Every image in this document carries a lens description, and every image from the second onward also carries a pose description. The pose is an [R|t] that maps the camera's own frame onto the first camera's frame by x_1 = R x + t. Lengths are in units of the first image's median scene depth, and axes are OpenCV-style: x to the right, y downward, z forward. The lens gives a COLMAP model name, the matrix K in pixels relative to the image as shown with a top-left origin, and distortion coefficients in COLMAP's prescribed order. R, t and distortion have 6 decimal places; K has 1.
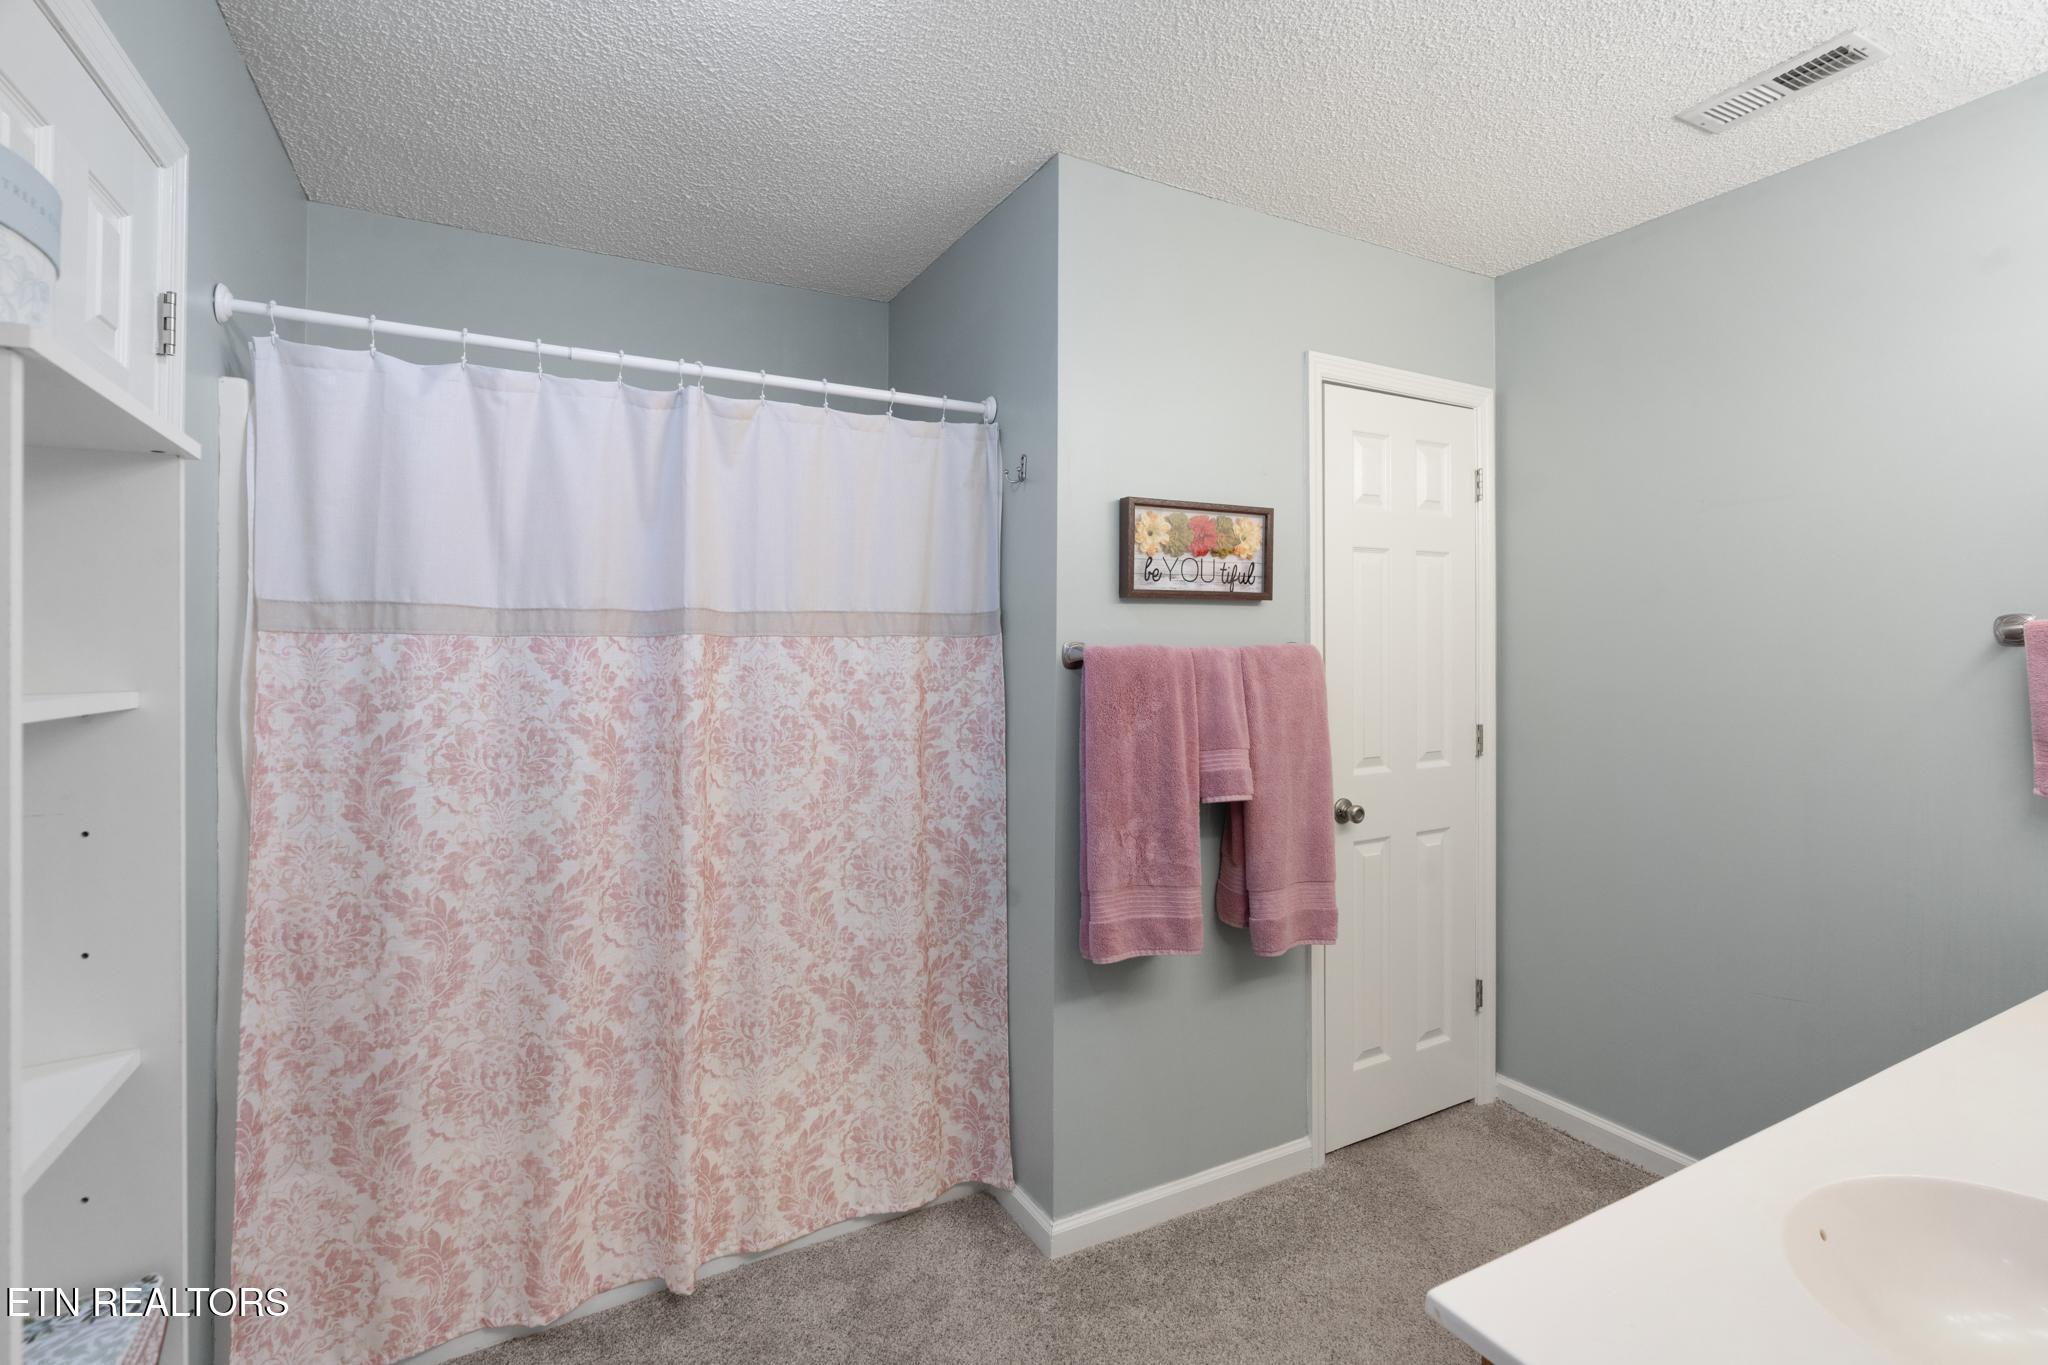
lens RADIAL K [[927.8, 0, 1032.4], [0, 927.8, 645.5], [0, 0, 1]] dist [-0.000704, 0.000116]
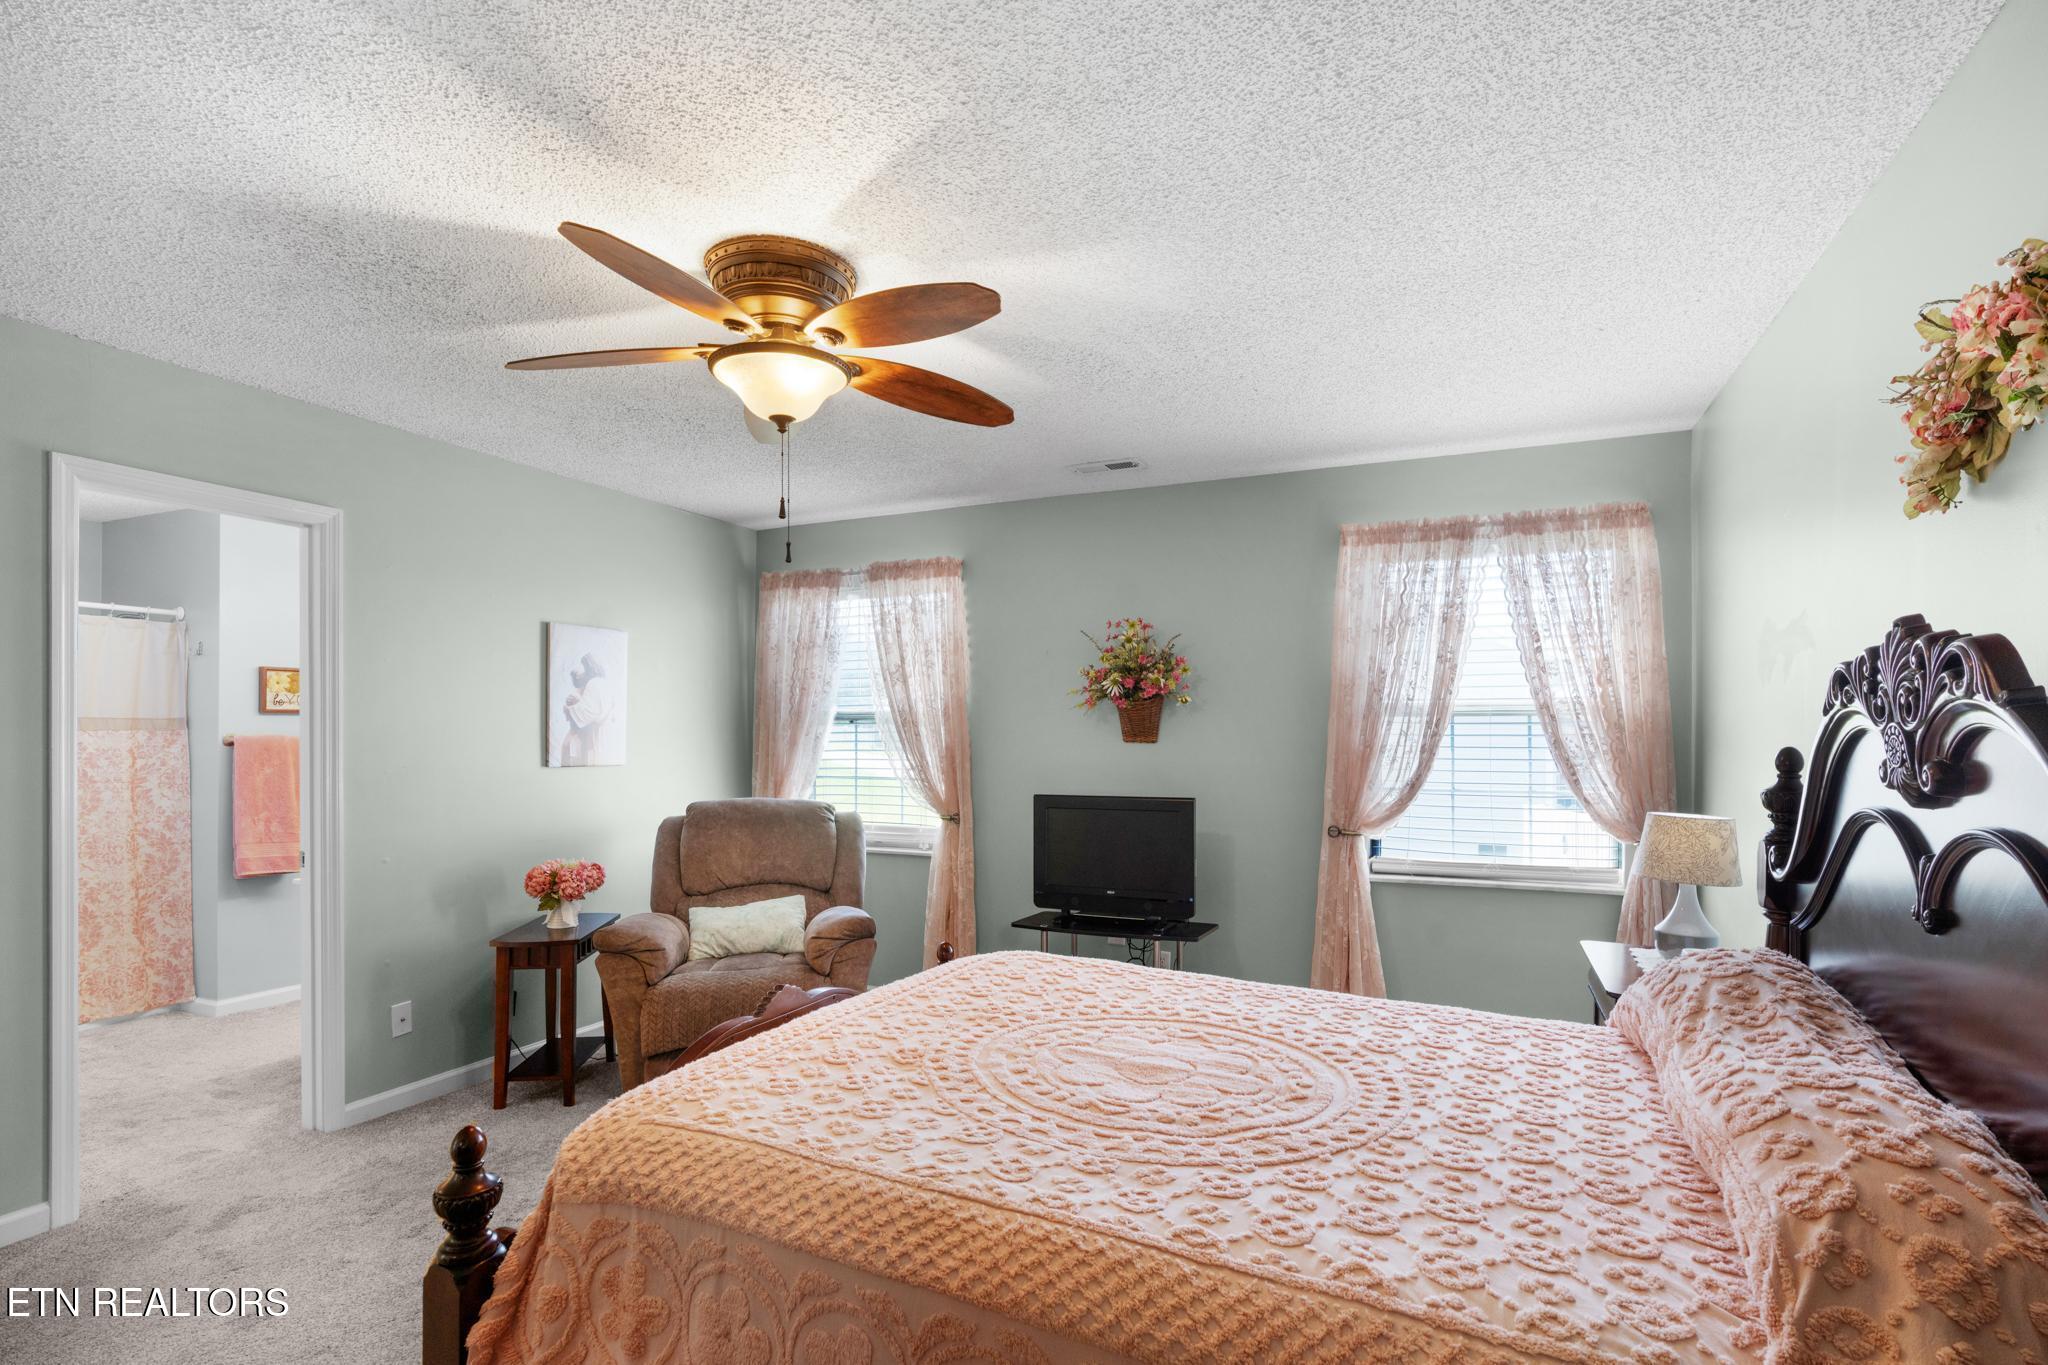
lens RADIAL K [[960.5, 0, 1024.7], [0, 960.5, 737.4], [0, 0, 1]] dist [0.003055, 0.000800]
pose [[0.804497, -0.002751, 0.593950, 0.192812], [0.000018, 0.999989, 0.004607, -0.004493], [-0.593957, -0.003695, 0.804489, -1.813755]]
